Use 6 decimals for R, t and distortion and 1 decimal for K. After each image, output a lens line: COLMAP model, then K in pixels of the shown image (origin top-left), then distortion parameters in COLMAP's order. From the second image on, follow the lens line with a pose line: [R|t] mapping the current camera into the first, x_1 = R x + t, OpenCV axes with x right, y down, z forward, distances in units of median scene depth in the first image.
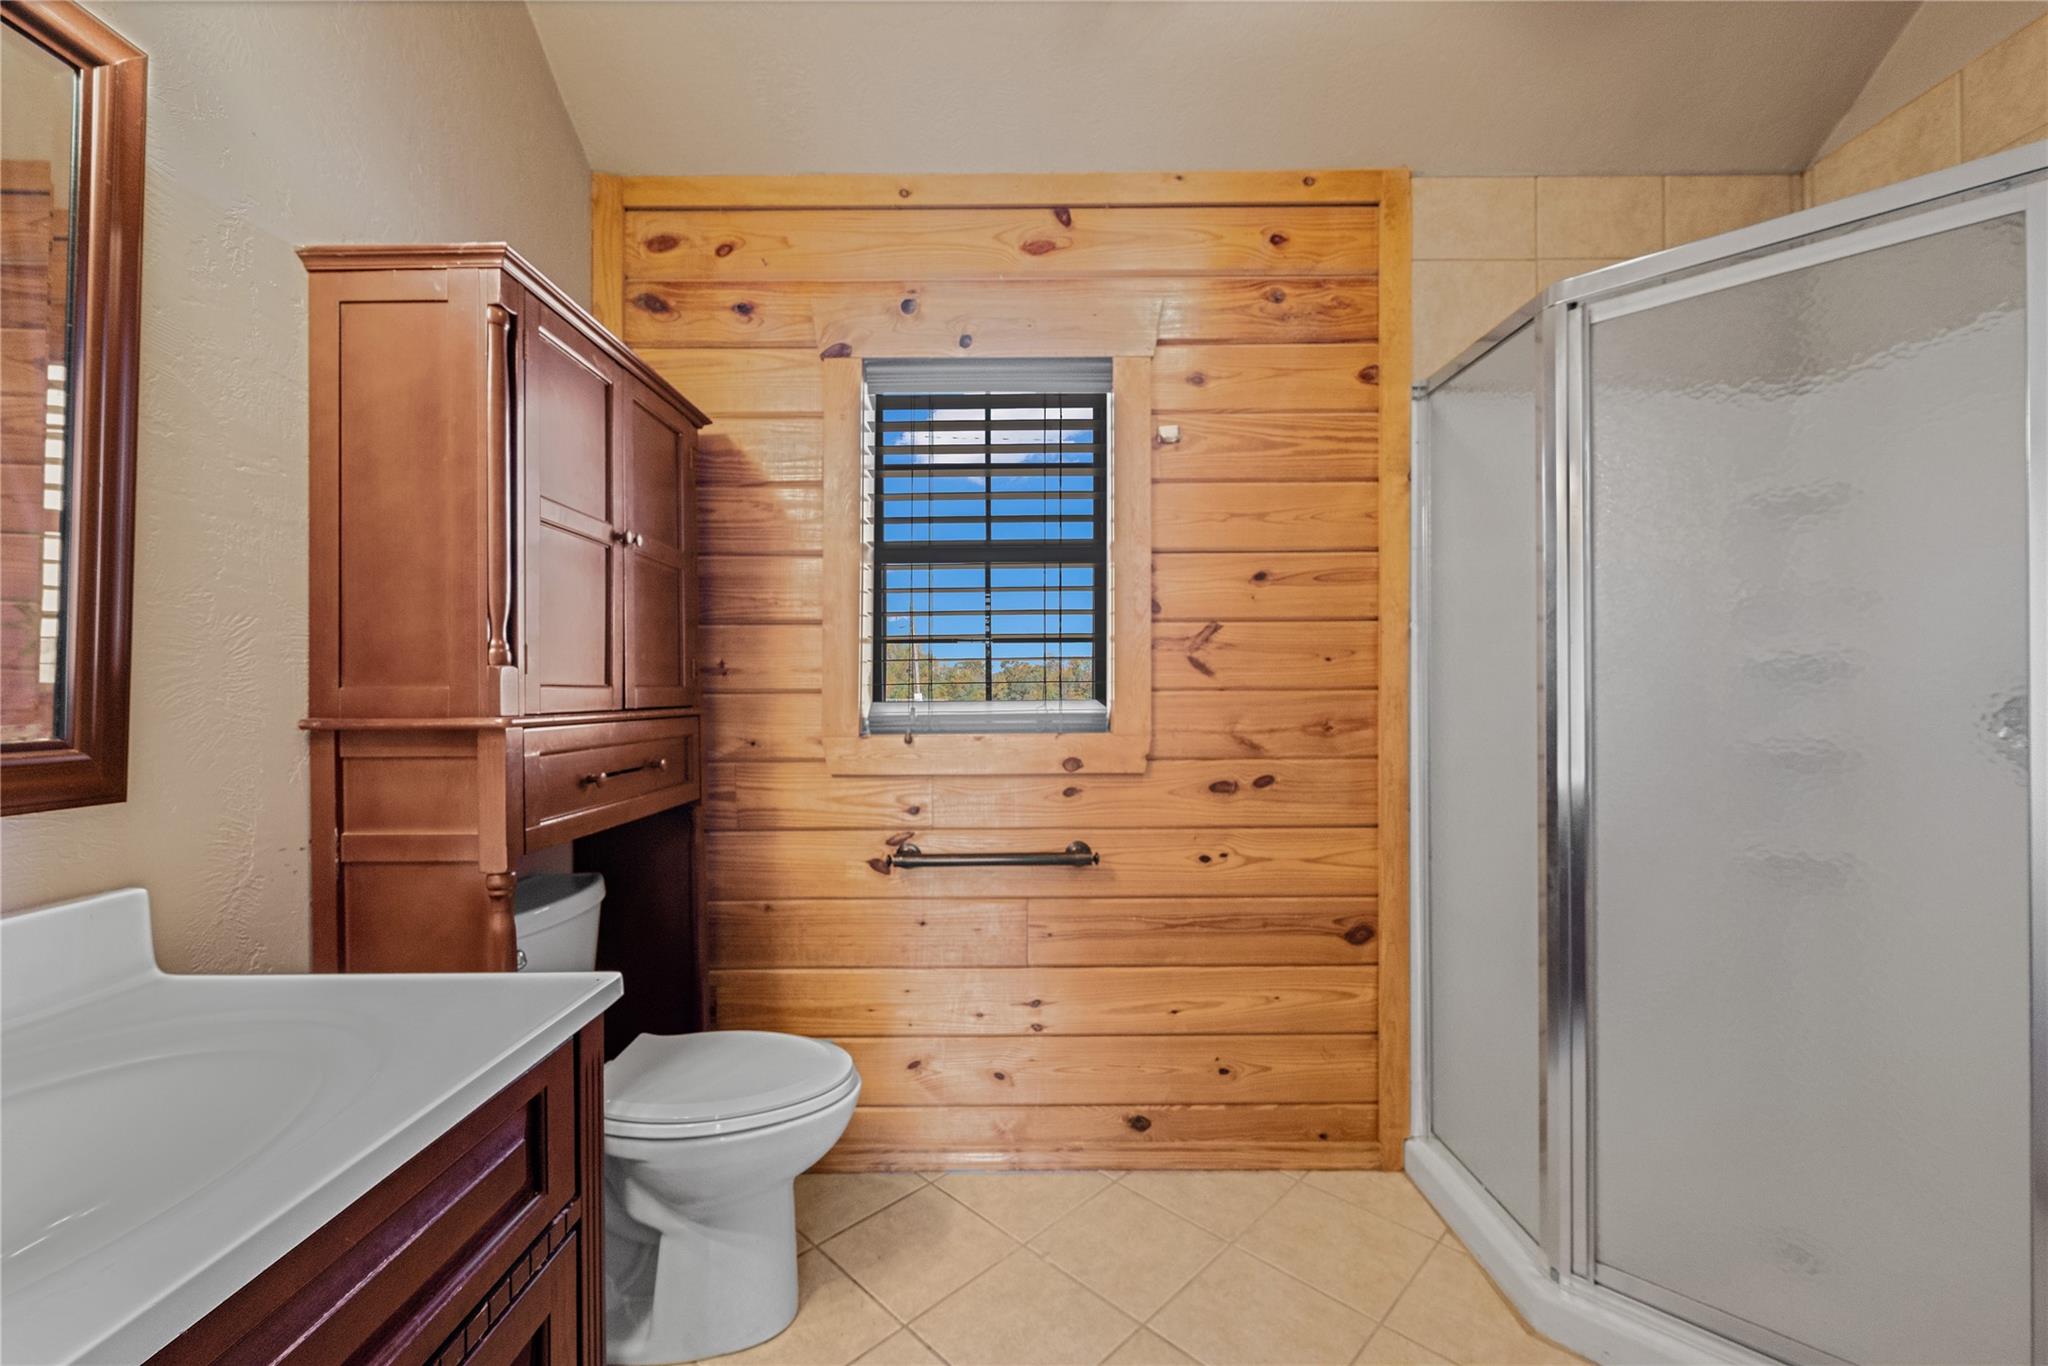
lens RADIAL K [[811.0, 0, 1026.9], [0, 811.0, 692.0], [0, 0, 1]] dist [-0.000440, -0.000182]
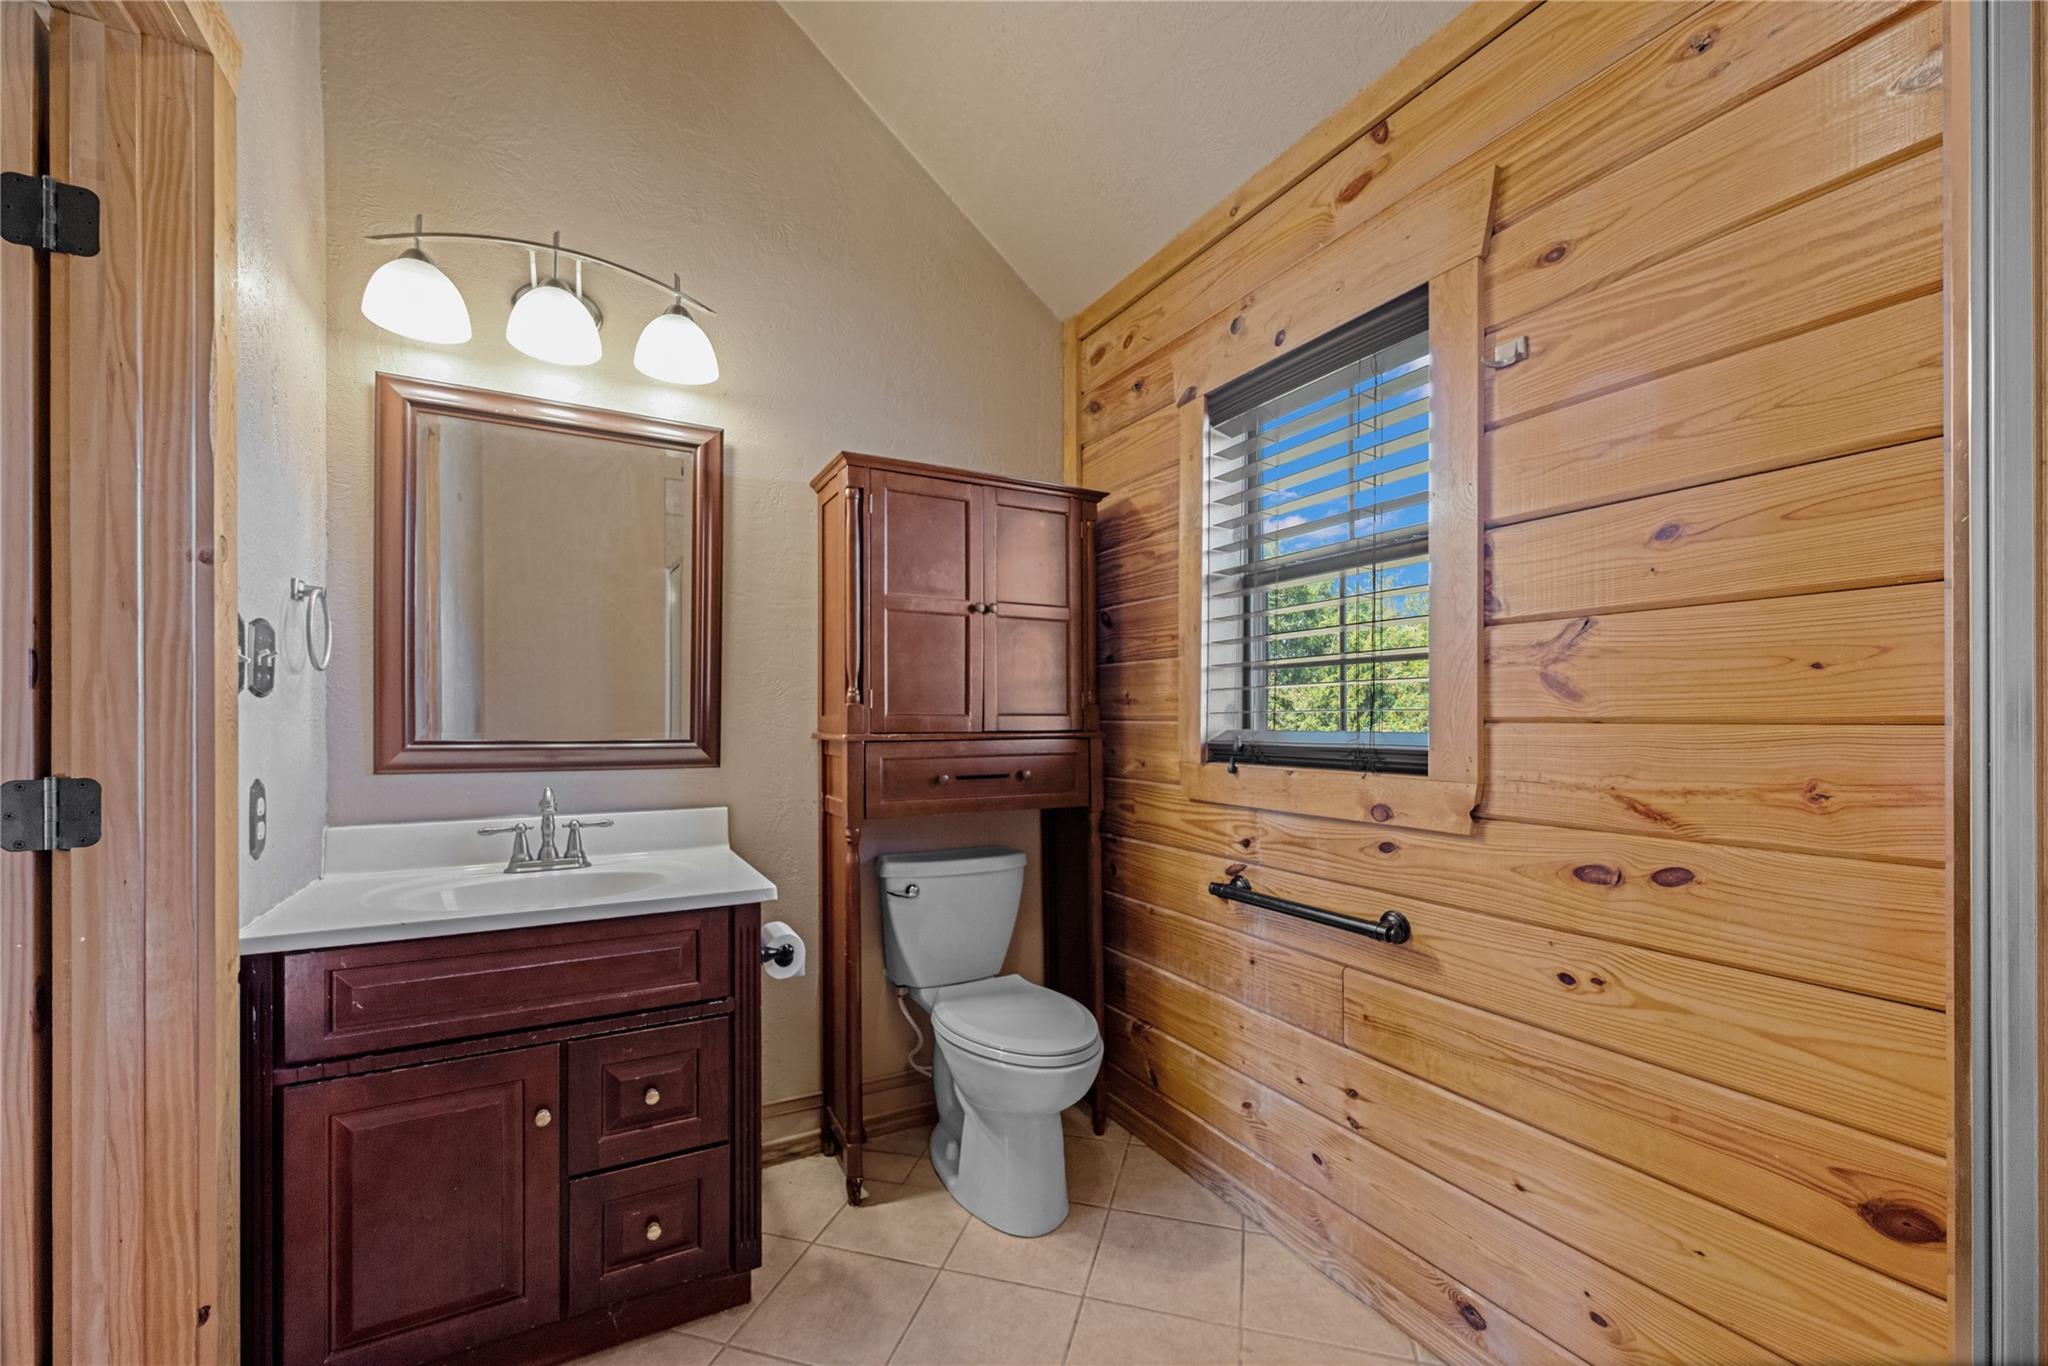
lens RADIAL K [[812.0, 0, 1026.3], [0, 812.0, 720.1], [0, 0, 1]] dist [-0.002096, -0.000235]
pose [[0.490758, 0.009081, -0.871249, 0.576944], [-0.004138, 0.999959, 0.008091, -0.007456], [0.871286, -0.000365, 0.490775, 0.296214]]
